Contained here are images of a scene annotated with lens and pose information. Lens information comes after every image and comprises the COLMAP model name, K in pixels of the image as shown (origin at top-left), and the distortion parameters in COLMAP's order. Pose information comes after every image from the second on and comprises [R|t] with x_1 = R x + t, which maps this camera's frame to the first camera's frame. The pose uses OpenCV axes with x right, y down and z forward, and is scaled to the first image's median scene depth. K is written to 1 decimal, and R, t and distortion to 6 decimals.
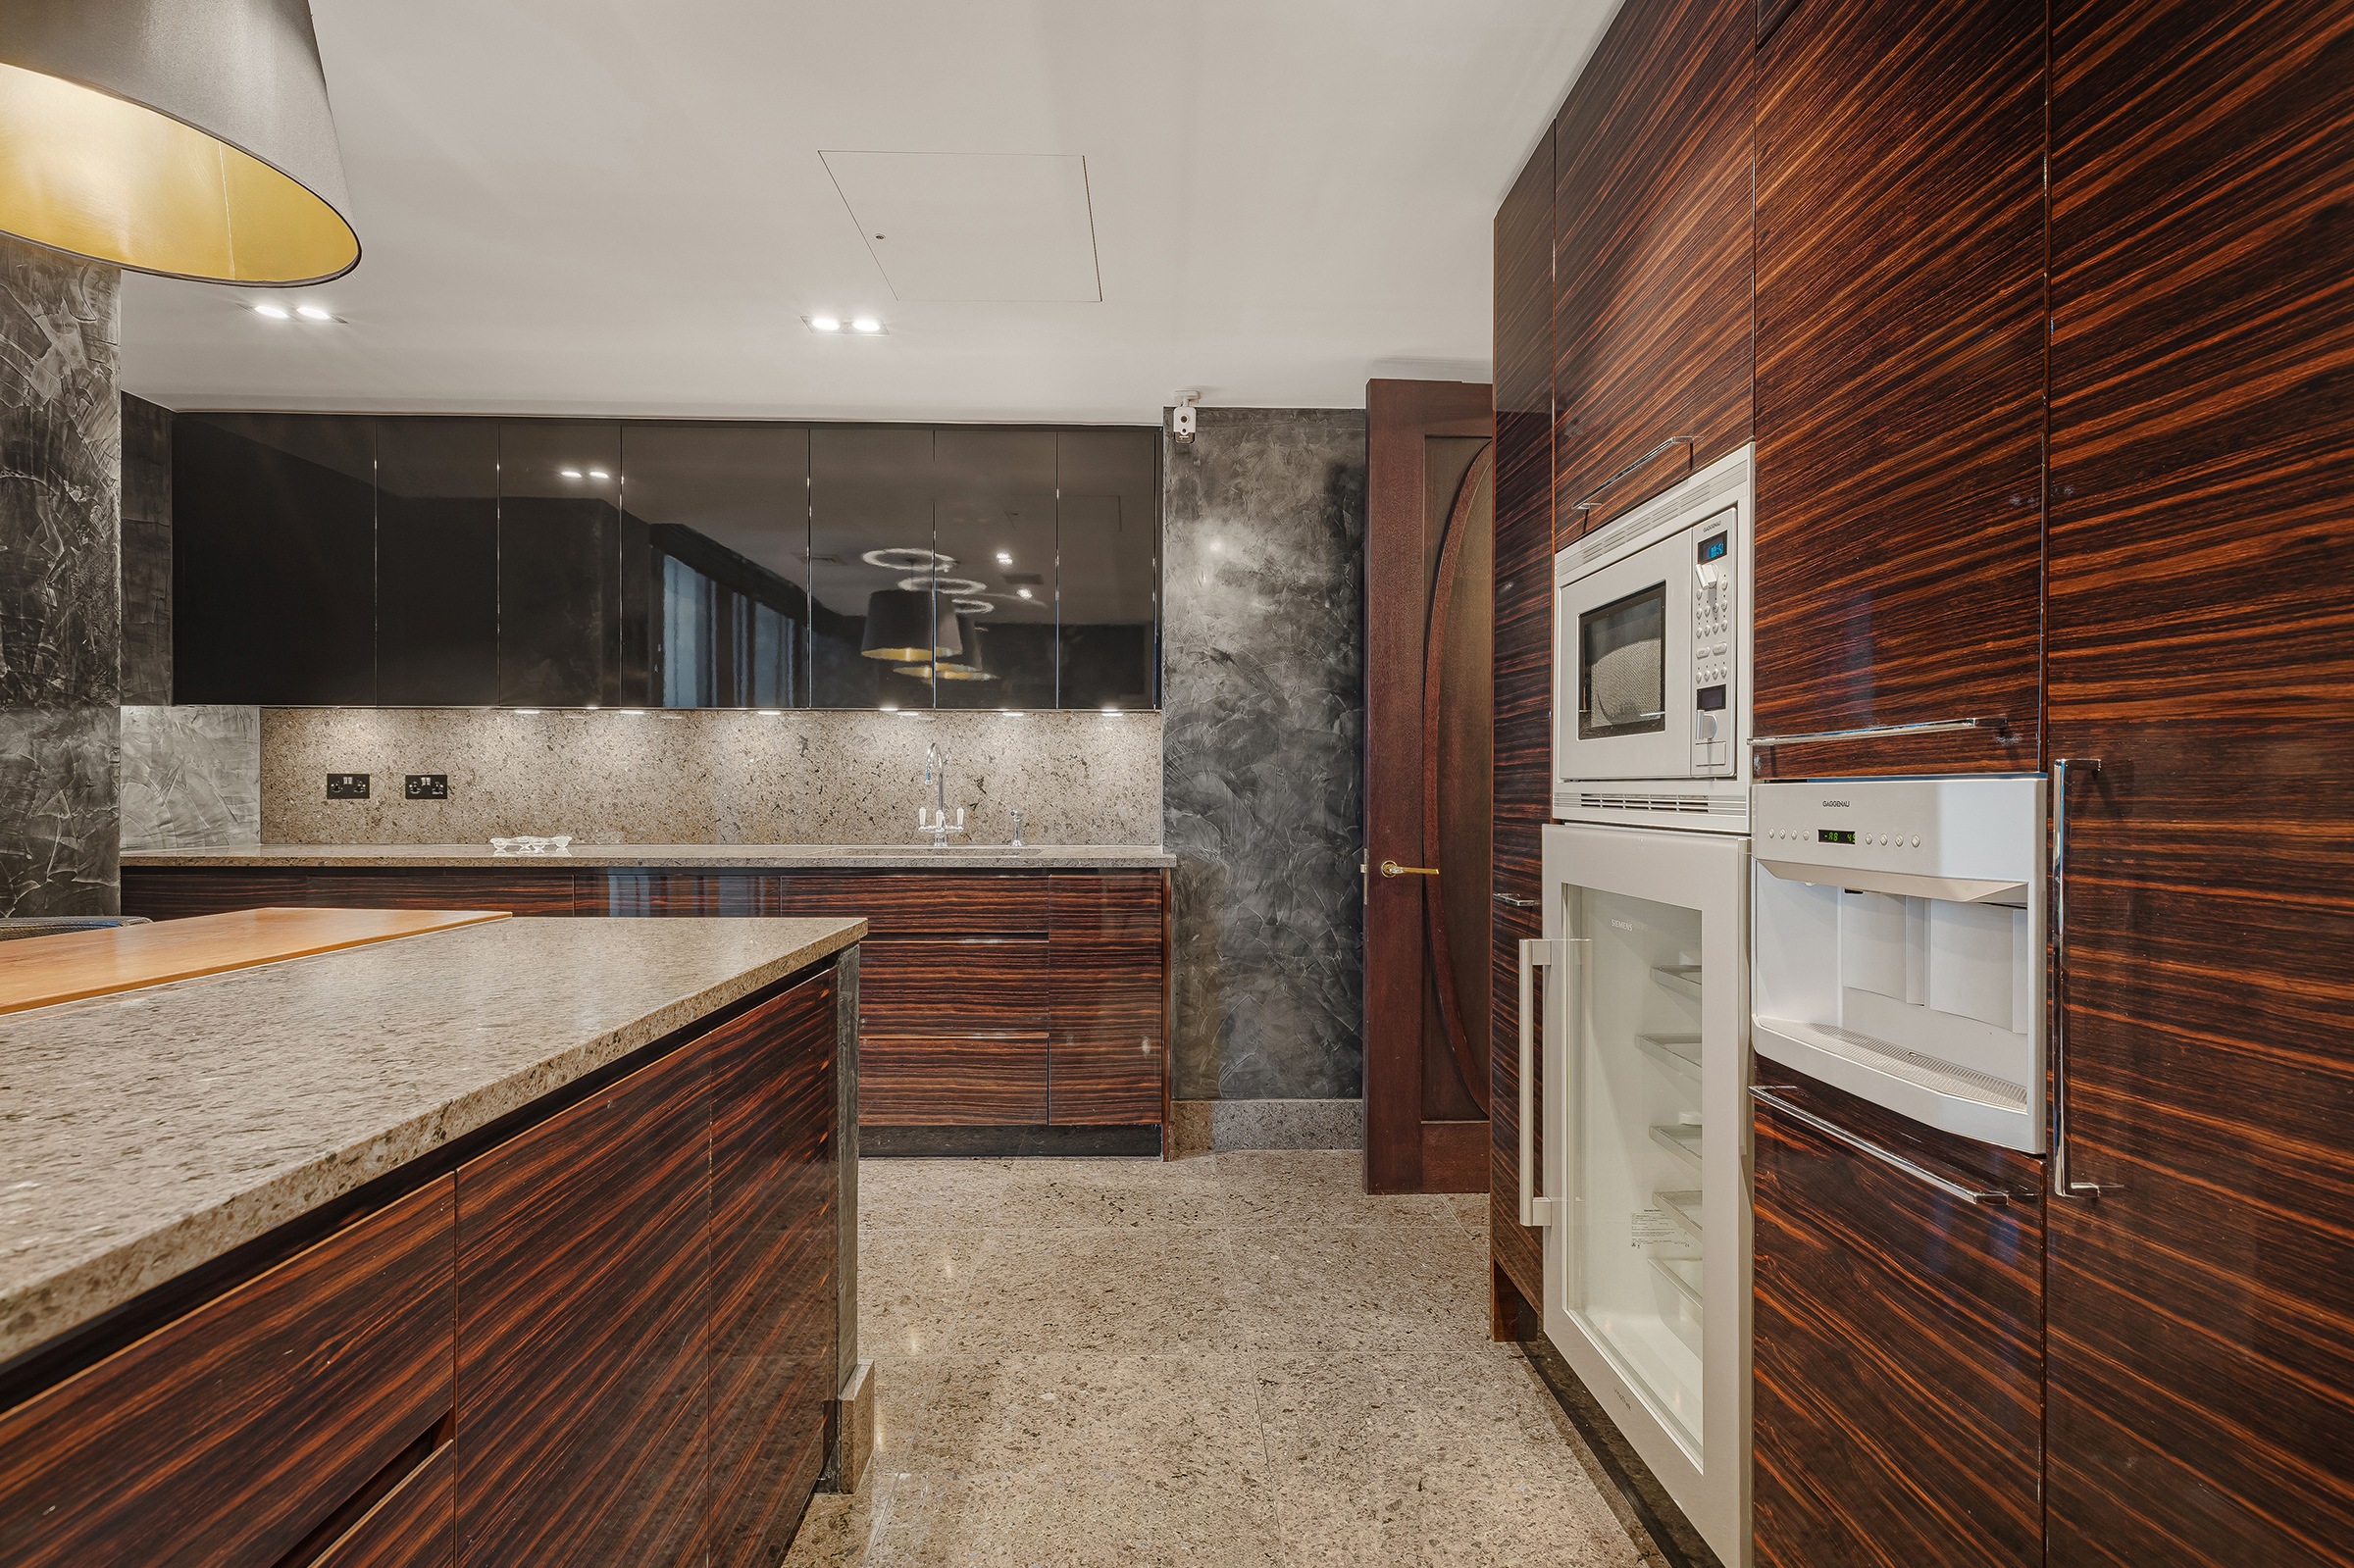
lens RADIAL K [[1052.5, 0, 1177.0], [0, 1052.5, 784.0], [0, 0, 1]] dist [0.001143, -0.000280]
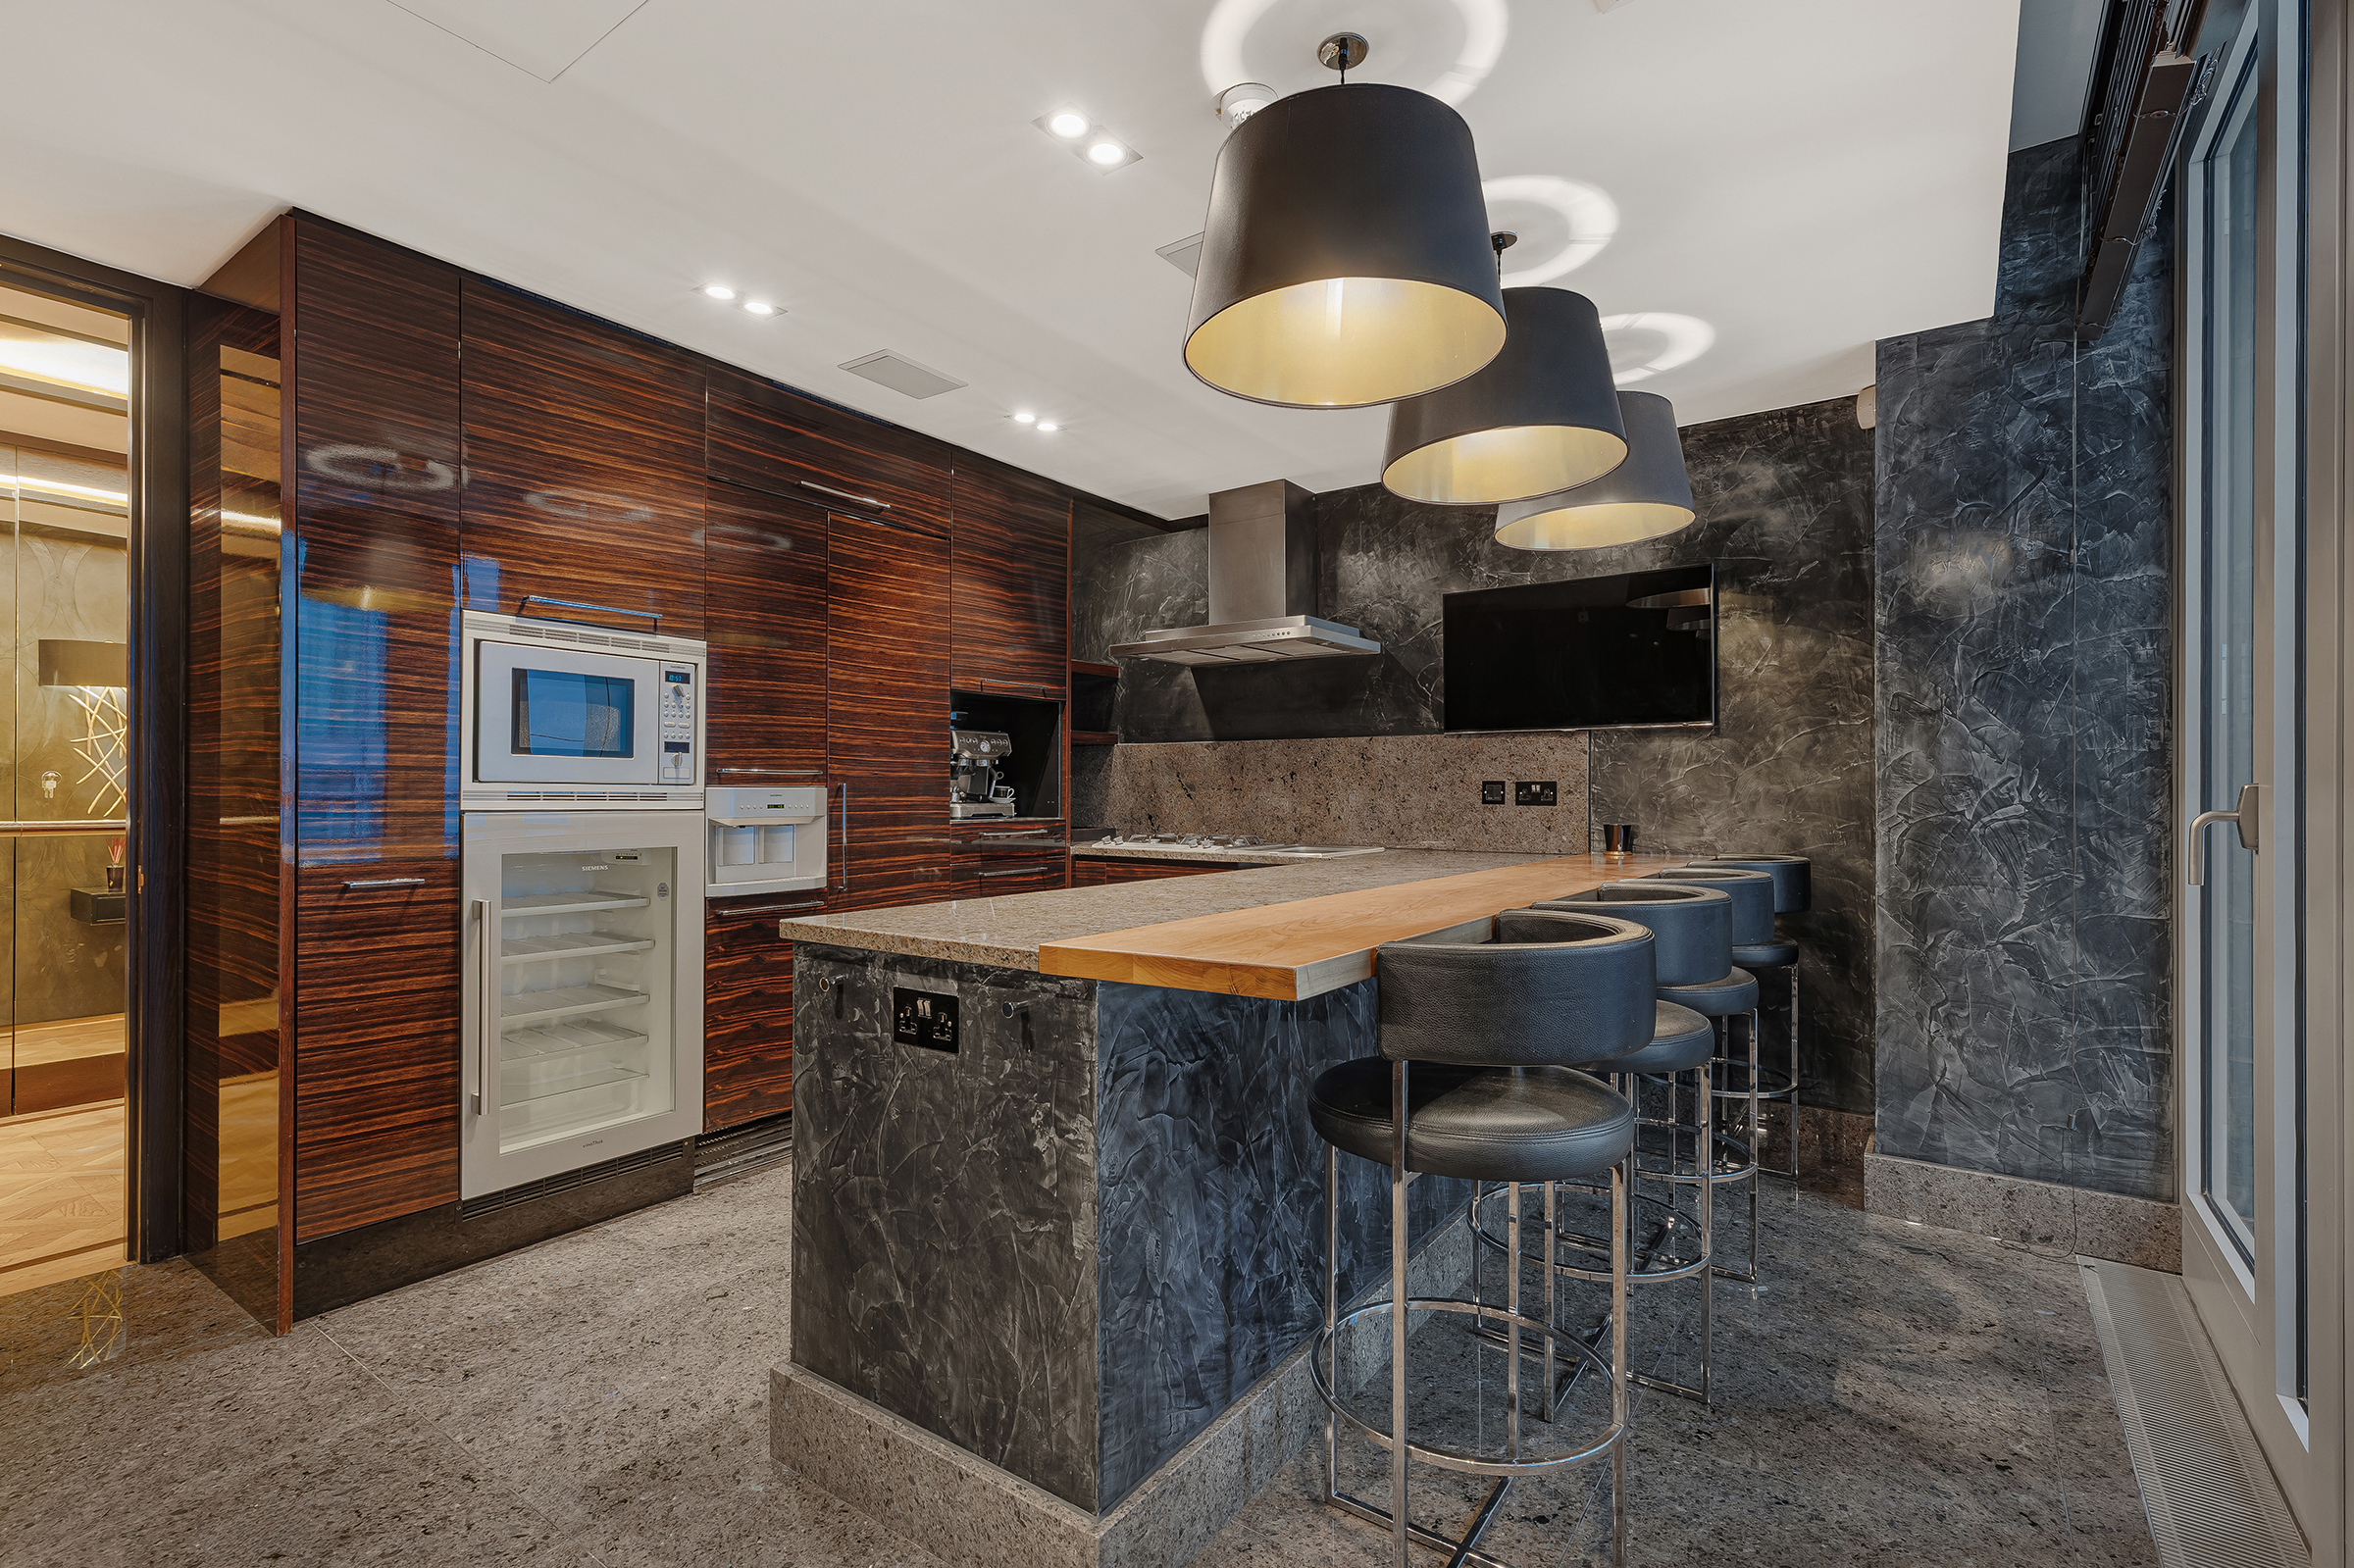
lens RADIAL K [[1052.5, 0, 1177.0], [0, 1052.5, 784.0], [0, 0, 1]] dist [0.001143, -0.000280]
pose [[-0.806250, -0.000434, 0.591575, -1.711101], [-0.007413, 0.999929, -0.009368, 0.007427], [-0.591528, -0.011938, -0.806196, 2.286933]]
